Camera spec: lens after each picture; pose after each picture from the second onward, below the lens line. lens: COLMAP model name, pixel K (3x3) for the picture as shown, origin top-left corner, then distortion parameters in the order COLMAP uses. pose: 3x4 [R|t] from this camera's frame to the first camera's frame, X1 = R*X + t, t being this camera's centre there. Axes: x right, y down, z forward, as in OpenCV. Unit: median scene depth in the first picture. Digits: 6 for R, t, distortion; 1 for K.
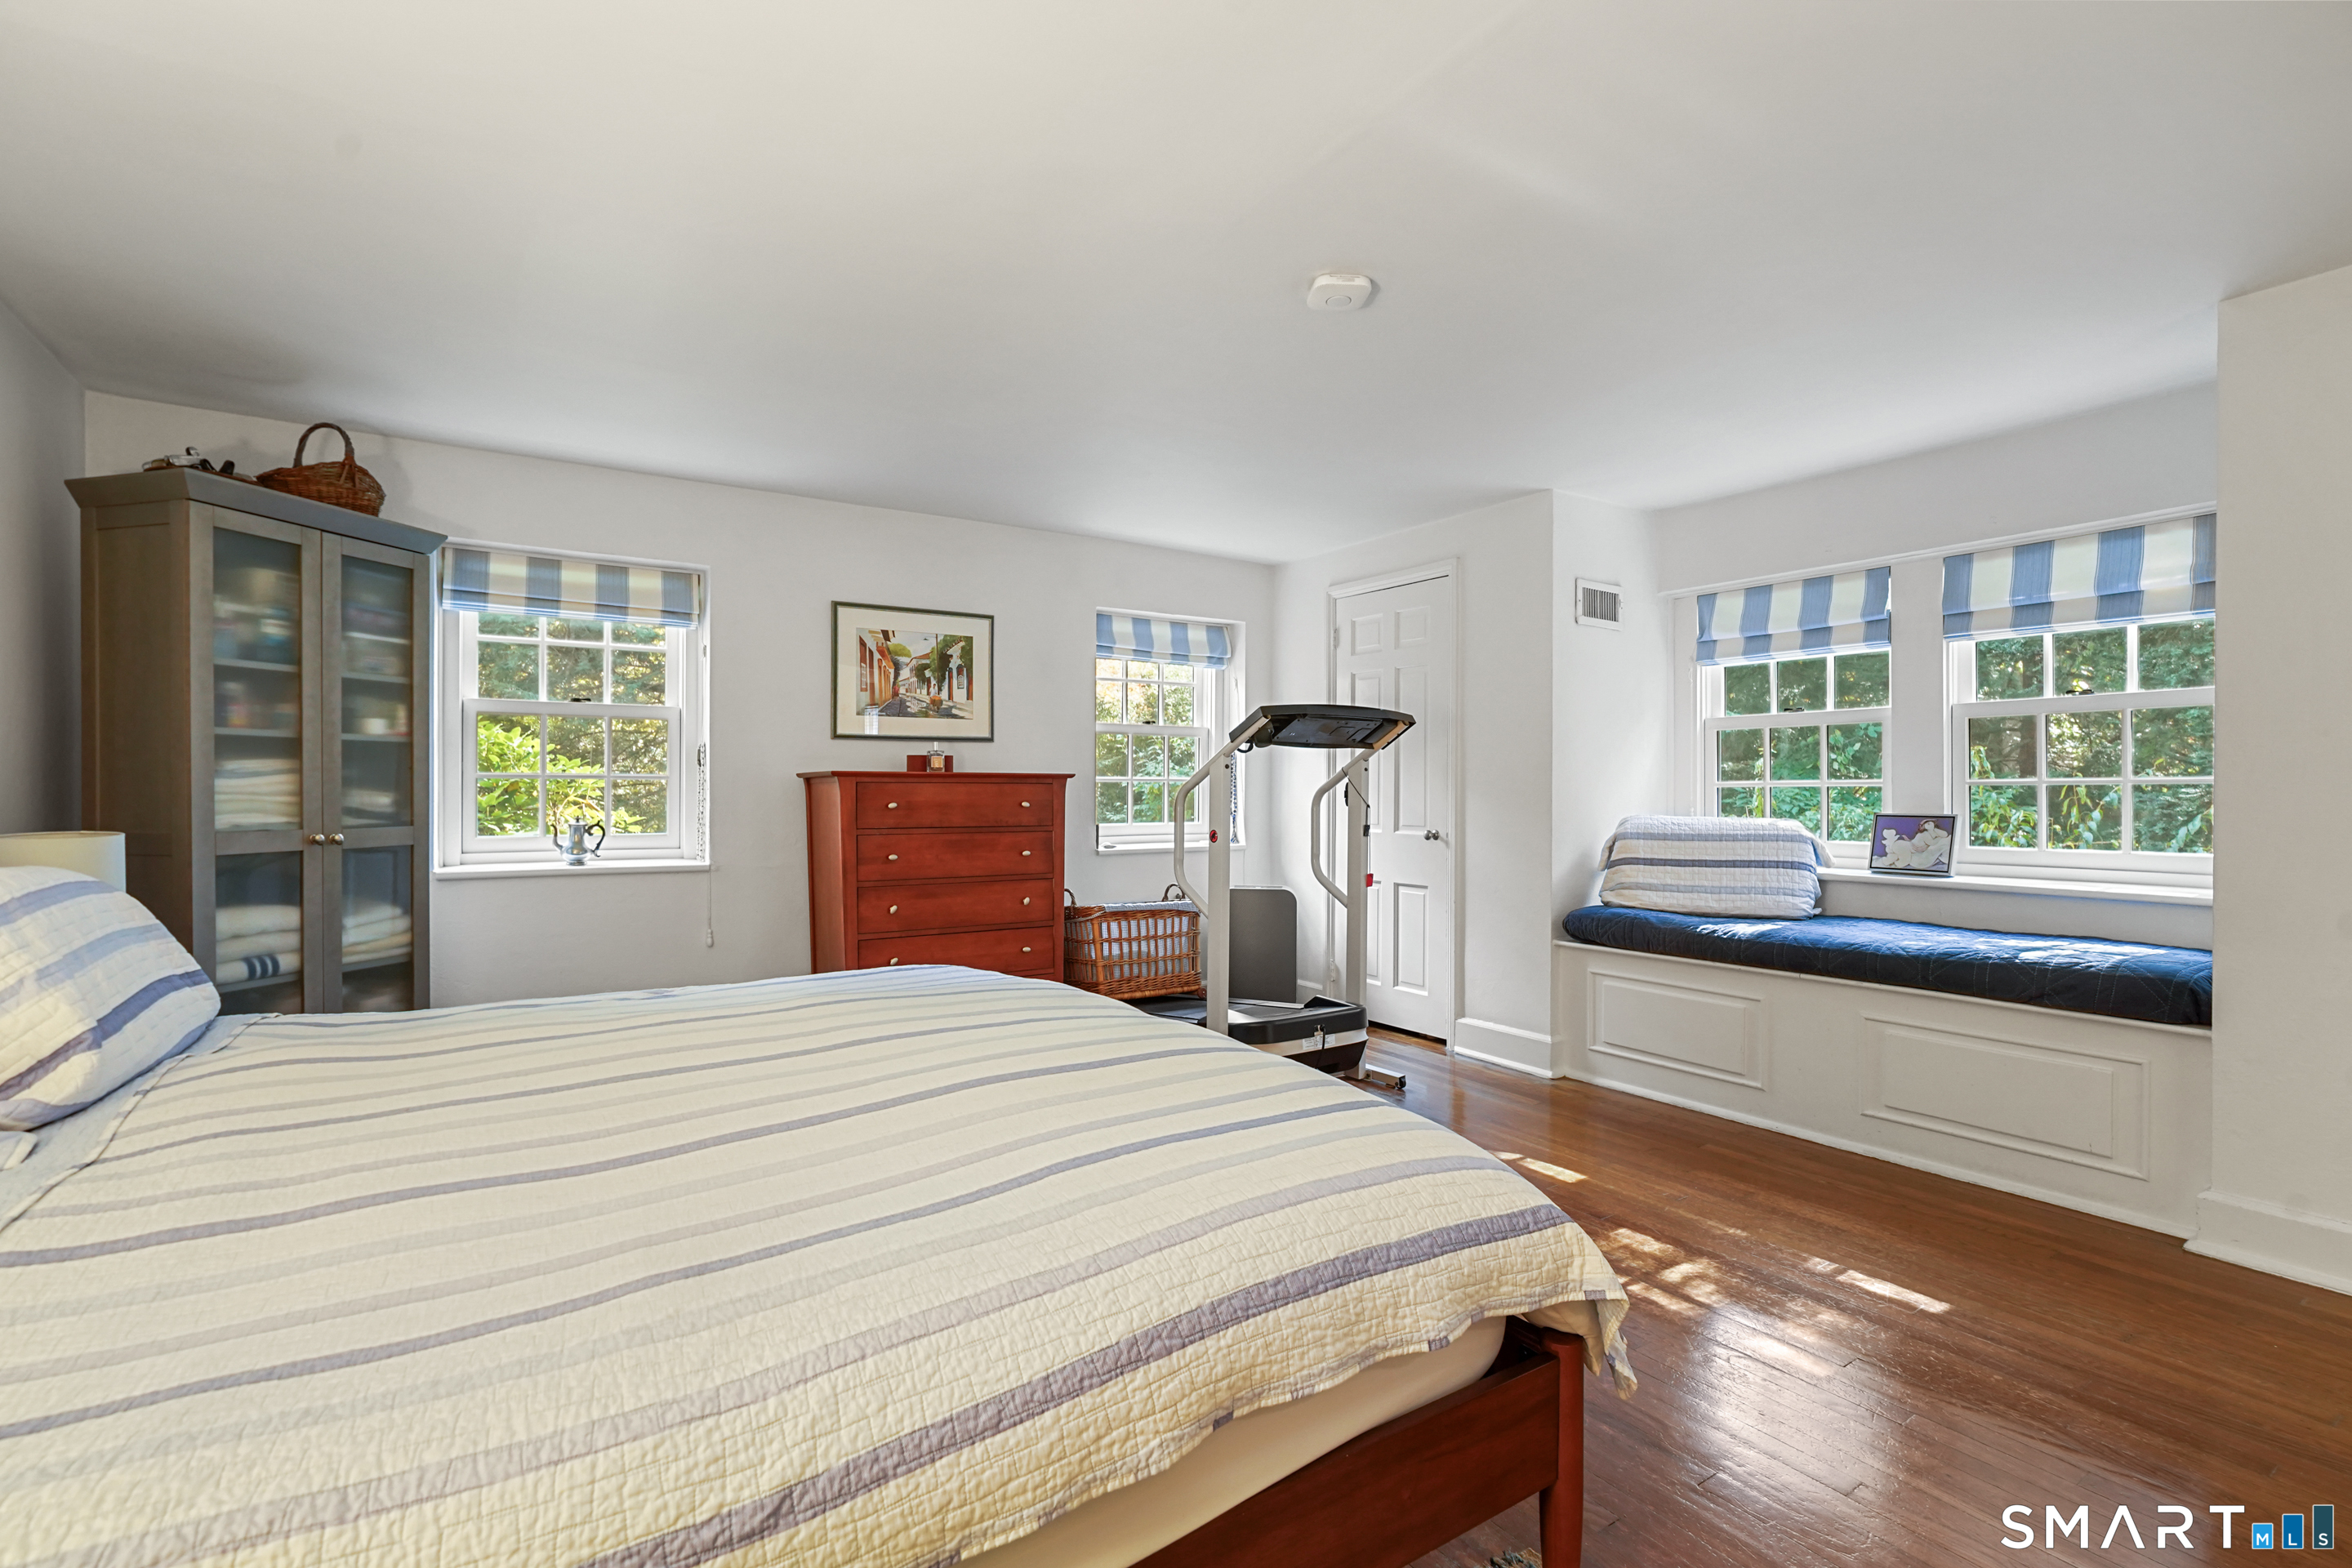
lens RADIAL K [[1085.3, 0, 1189.3], [0, 1085.3, 786.7], [0, 0, 1]] dist [-0.004139, -0.000224]
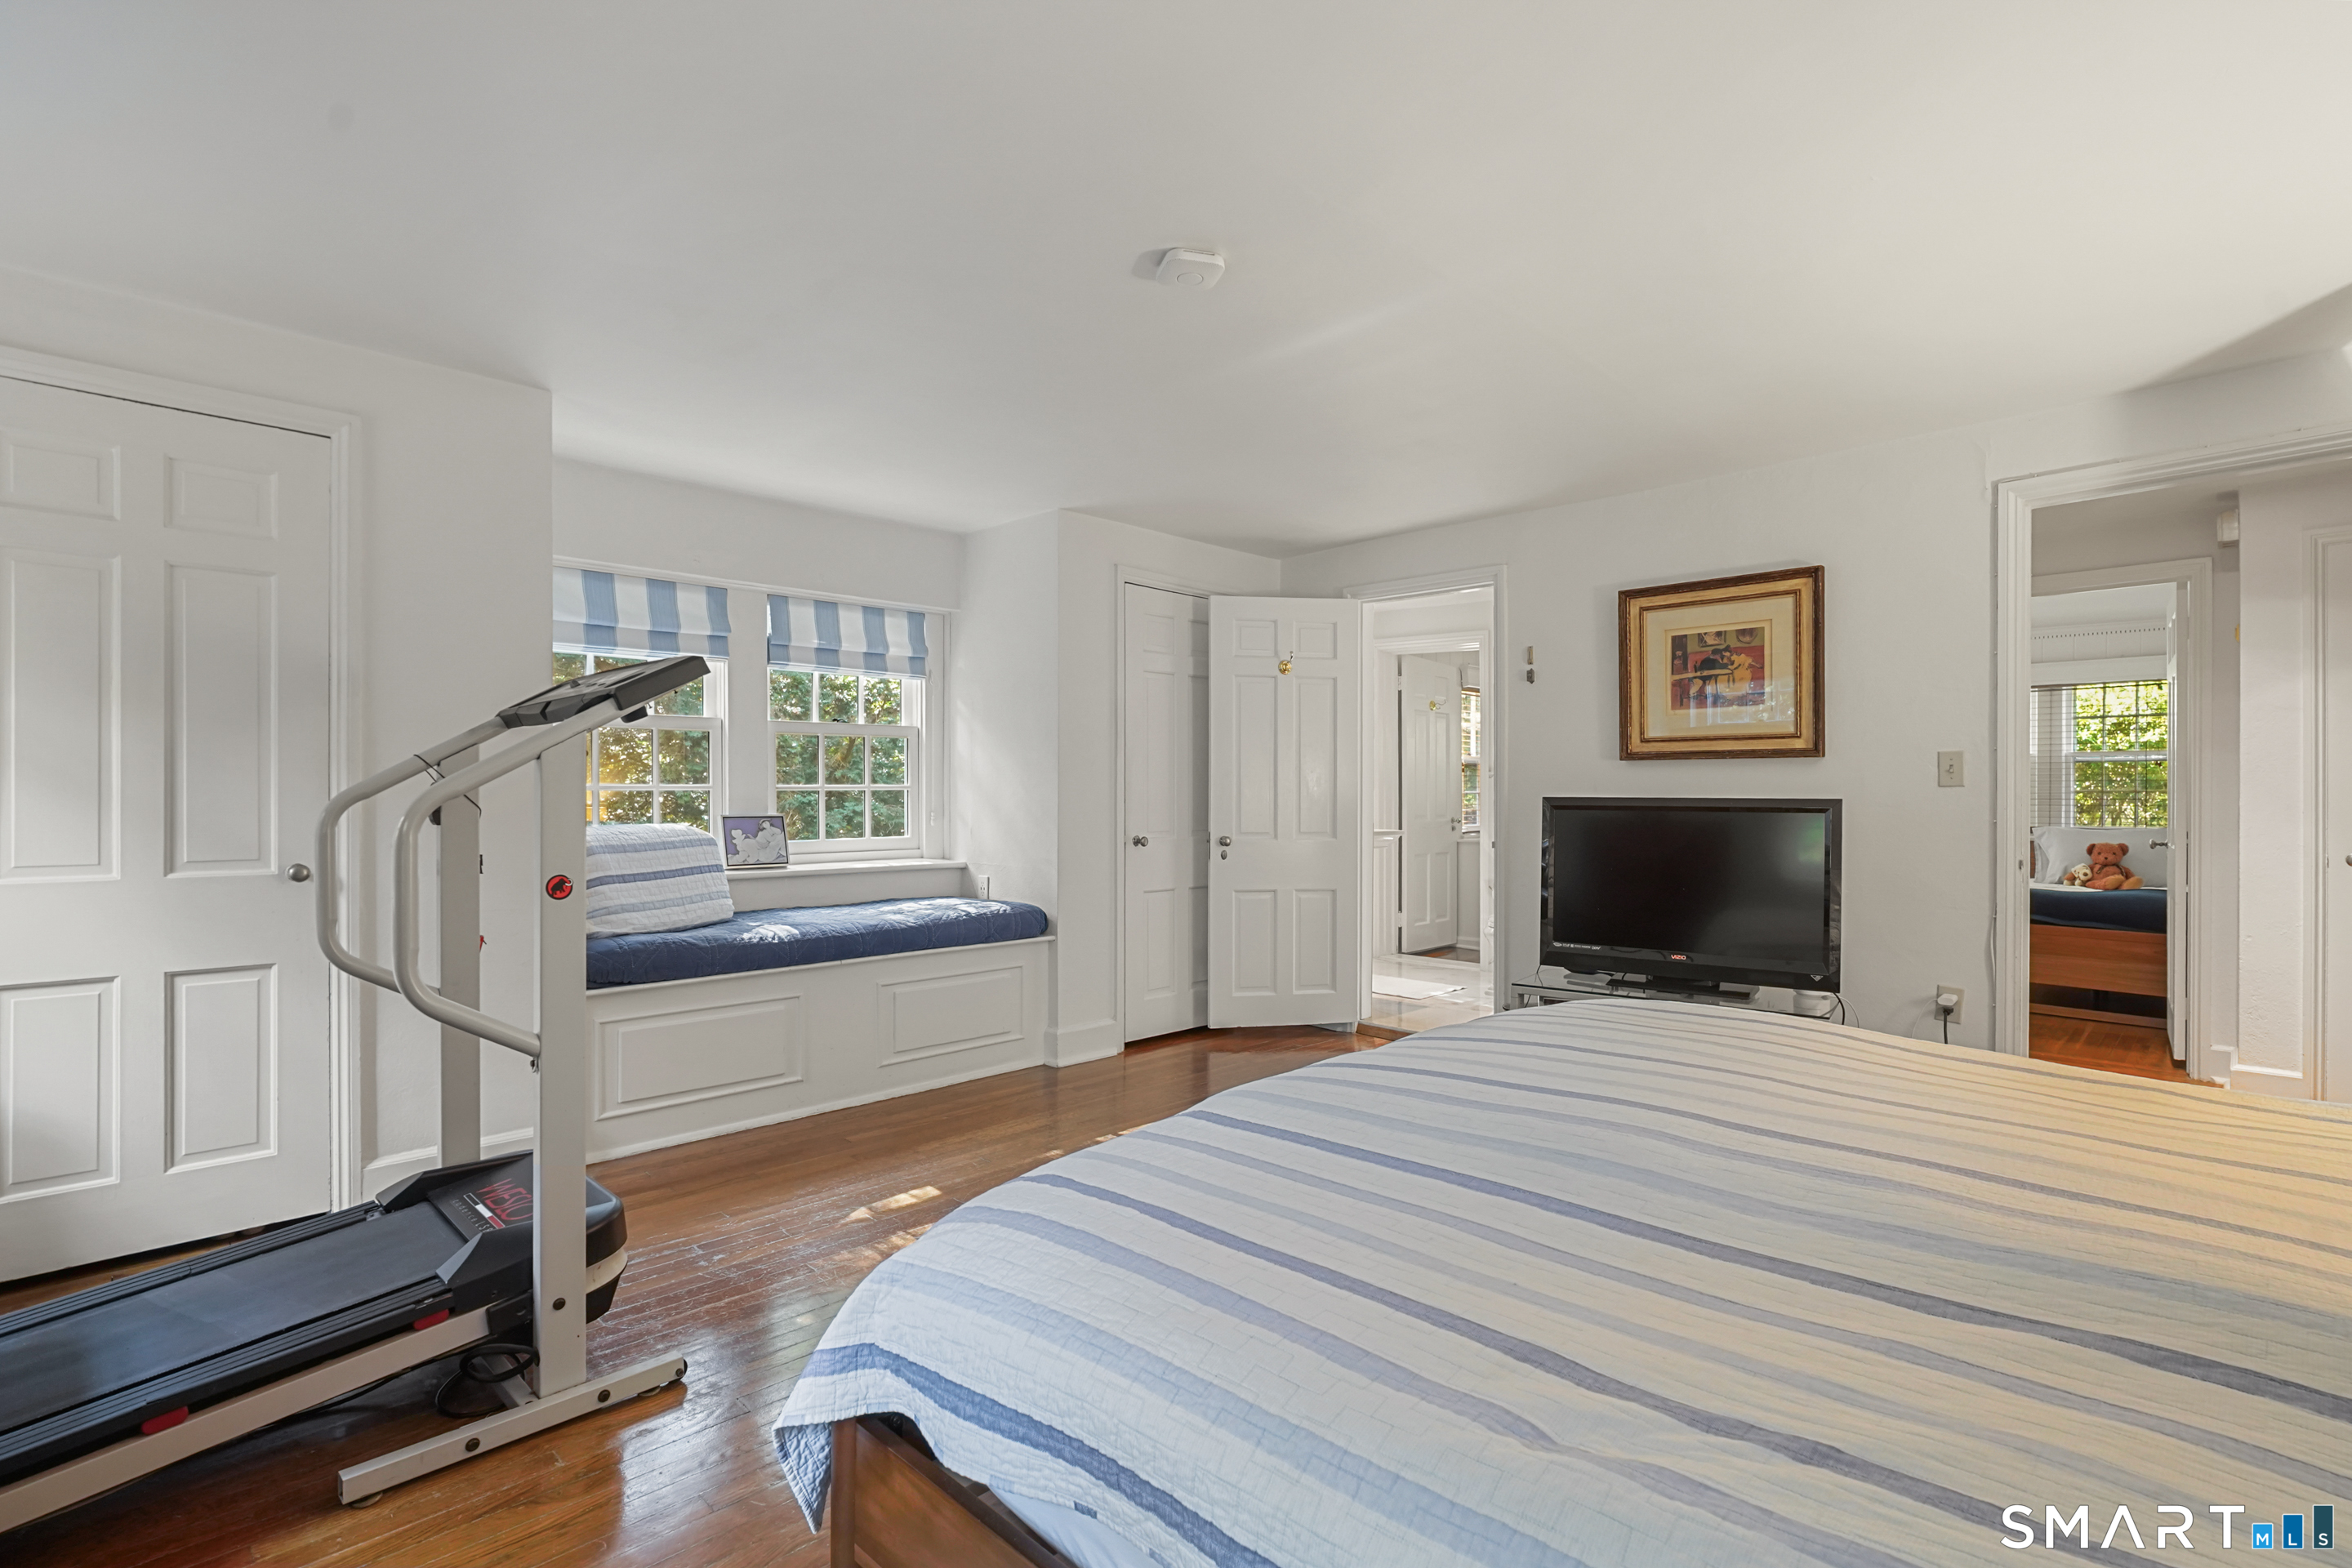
lens RADIAL K [[1085.3, 0, 1193.4], [0, 1085.3, 794.3], [0, 0, 1]] dist [-0.004139, -0.000224]
pose [[-0.200106, -0.006548, 0.979752, -0.563334], [-0.008744, 0.999950, 0.004897, -0.006248], [-0.979735, -0.007587, -0.200154, 0.826607]]
